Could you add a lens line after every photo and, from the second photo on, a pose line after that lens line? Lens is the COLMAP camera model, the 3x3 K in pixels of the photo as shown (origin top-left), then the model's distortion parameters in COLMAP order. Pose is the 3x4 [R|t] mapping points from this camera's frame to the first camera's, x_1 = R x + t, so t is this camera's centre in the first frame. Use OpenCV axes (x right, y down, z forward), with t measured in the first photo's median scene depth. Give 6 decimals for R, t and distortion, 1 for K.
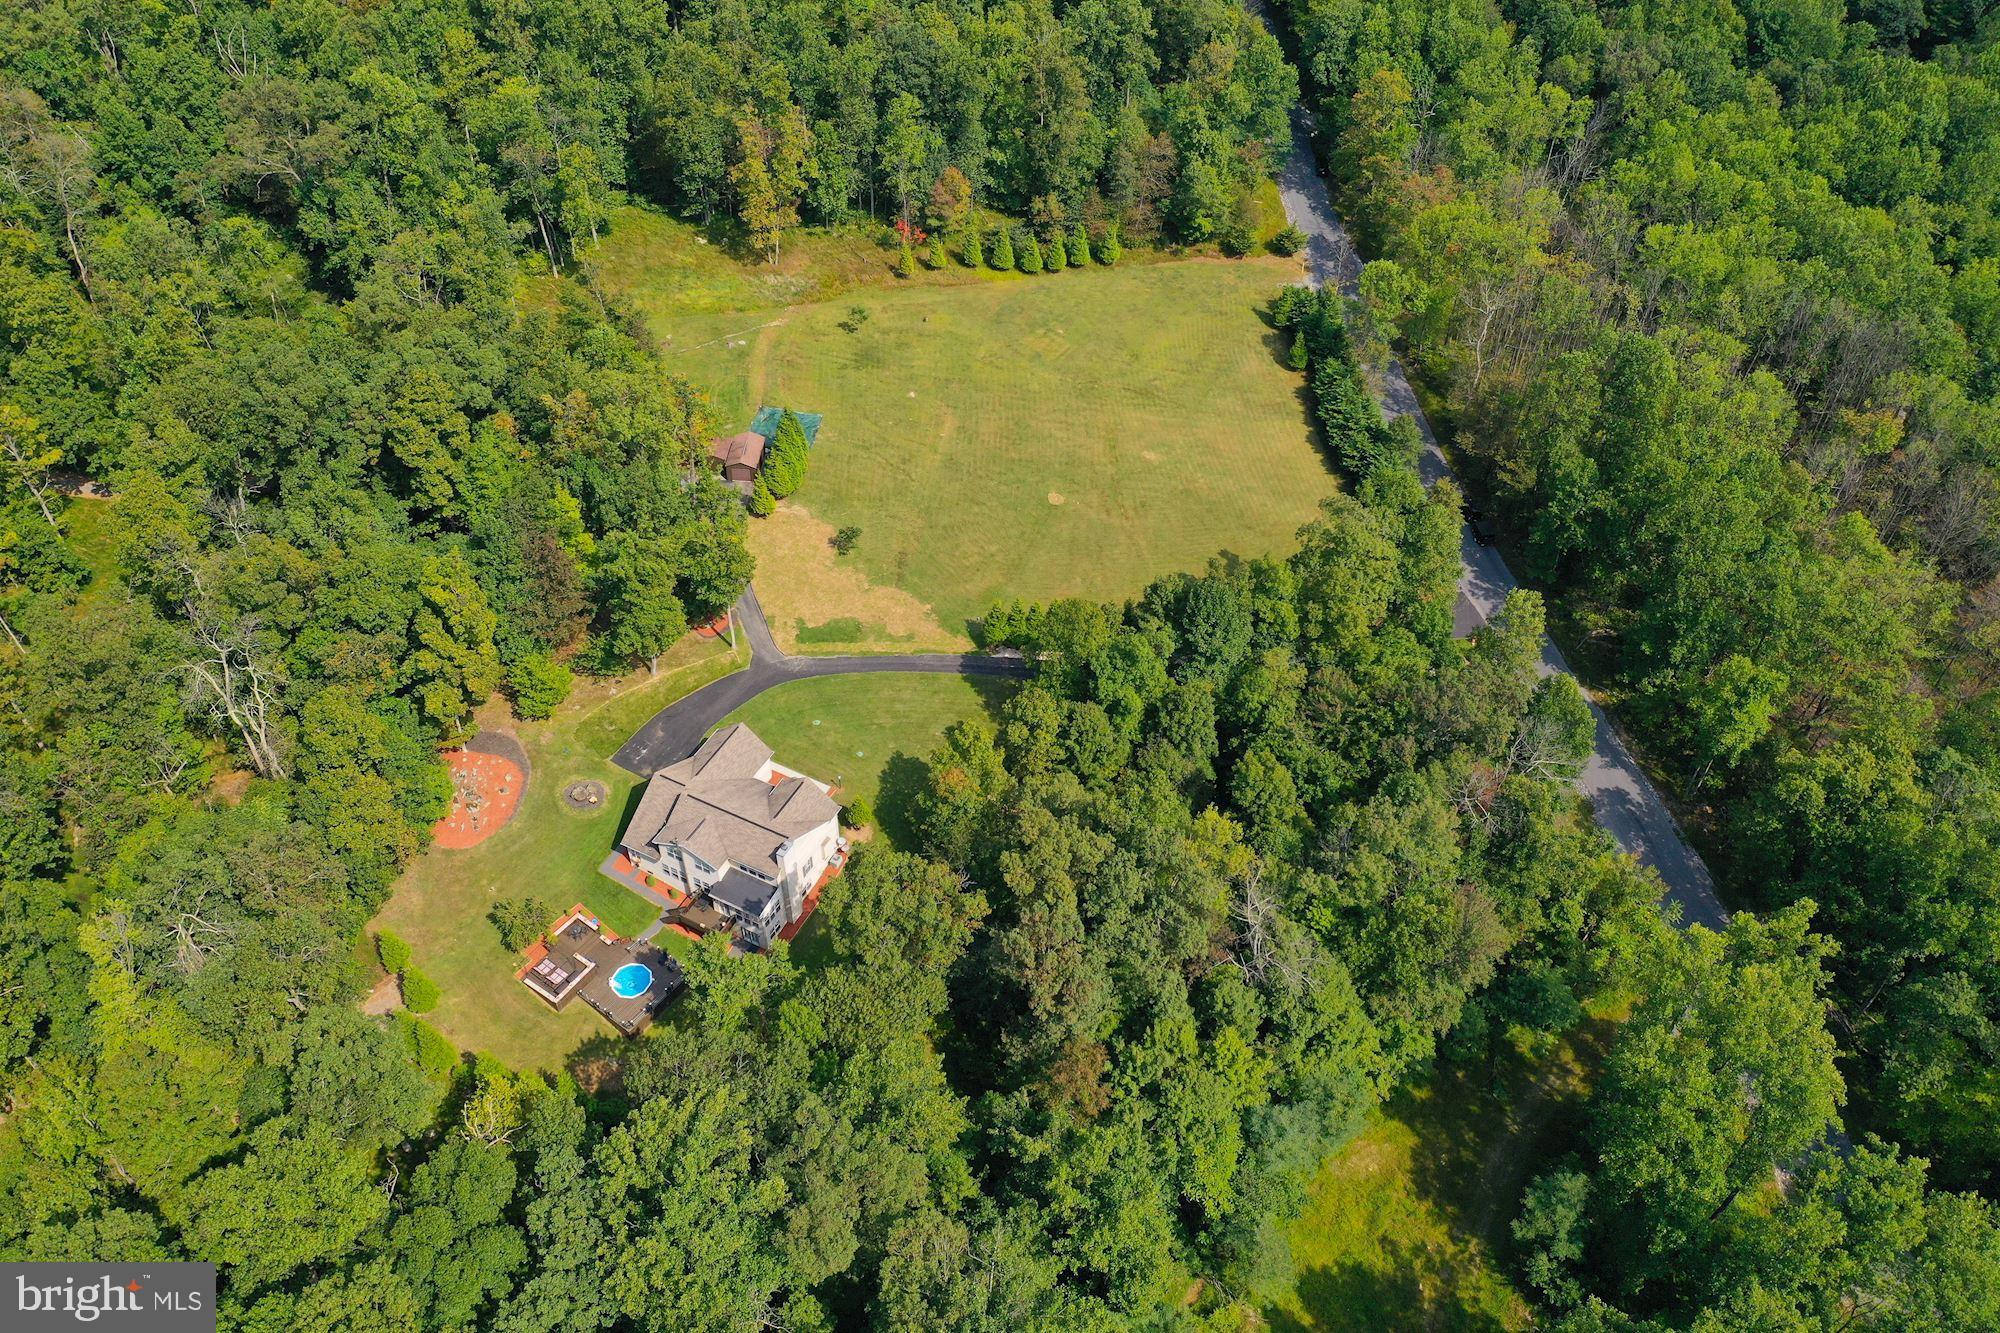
lens RADIAL K [[1567.8, 0, 1000.0], [0, 1567.8, 666.5], [0, 0, 1]] dist [-0.008133, -0.002560]
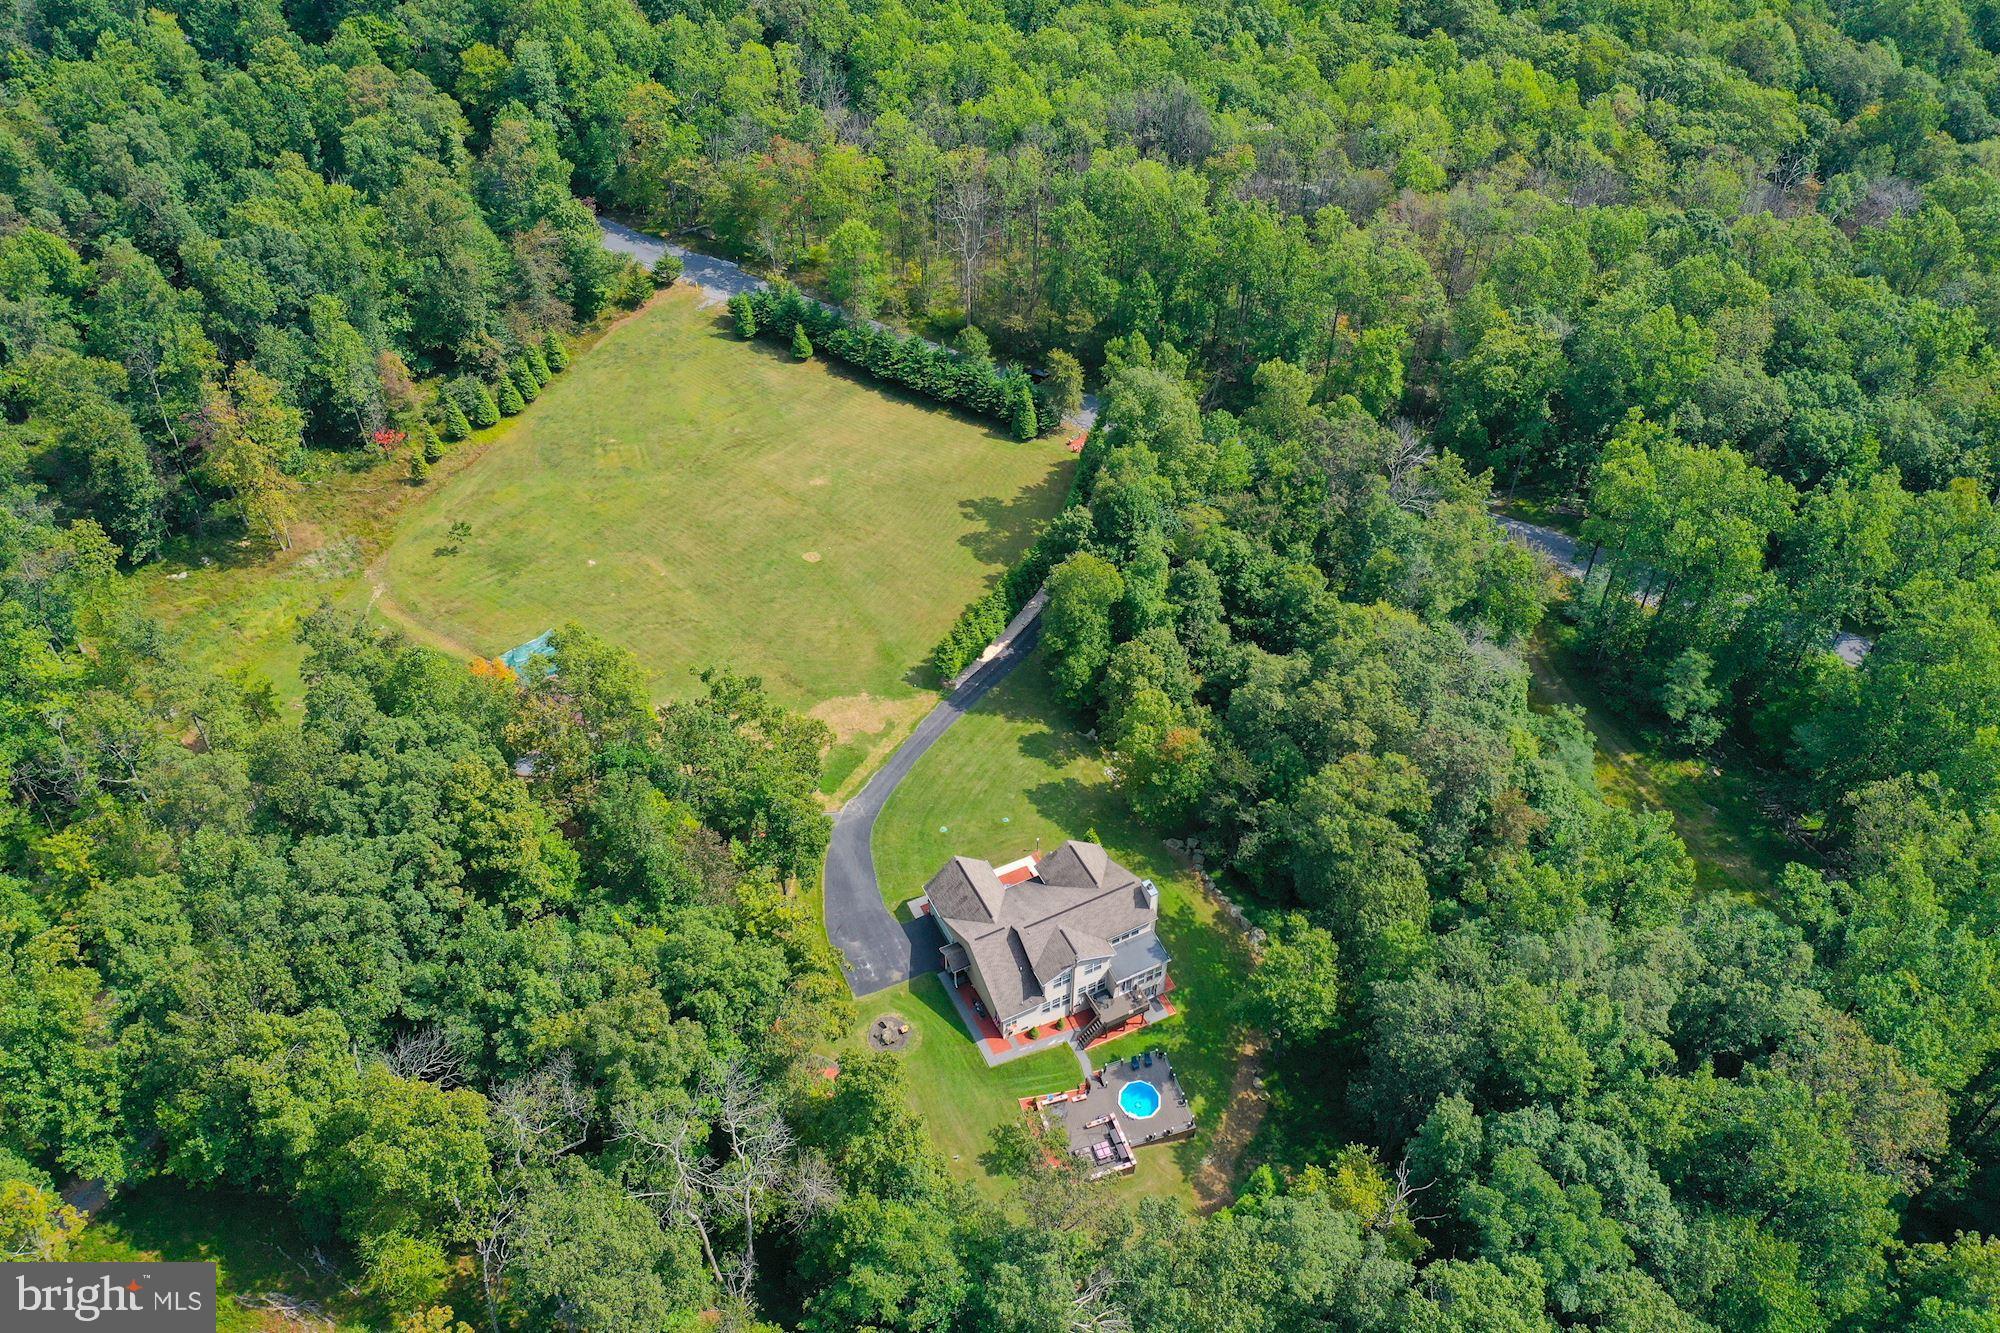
lens RADIAL K [[1567.8, 0, 1000.0], [0, 1567.8, 666.5], [0, 0, 1]] dist [-0.008133, -0.002560]
pose [[0.594886, -0.569656, 0.567100, -0.488634], [0.574456, 0.794781, 0.195761, -0.176751], [-0.562237, 0.209319, 0.800047, 0.165189]]
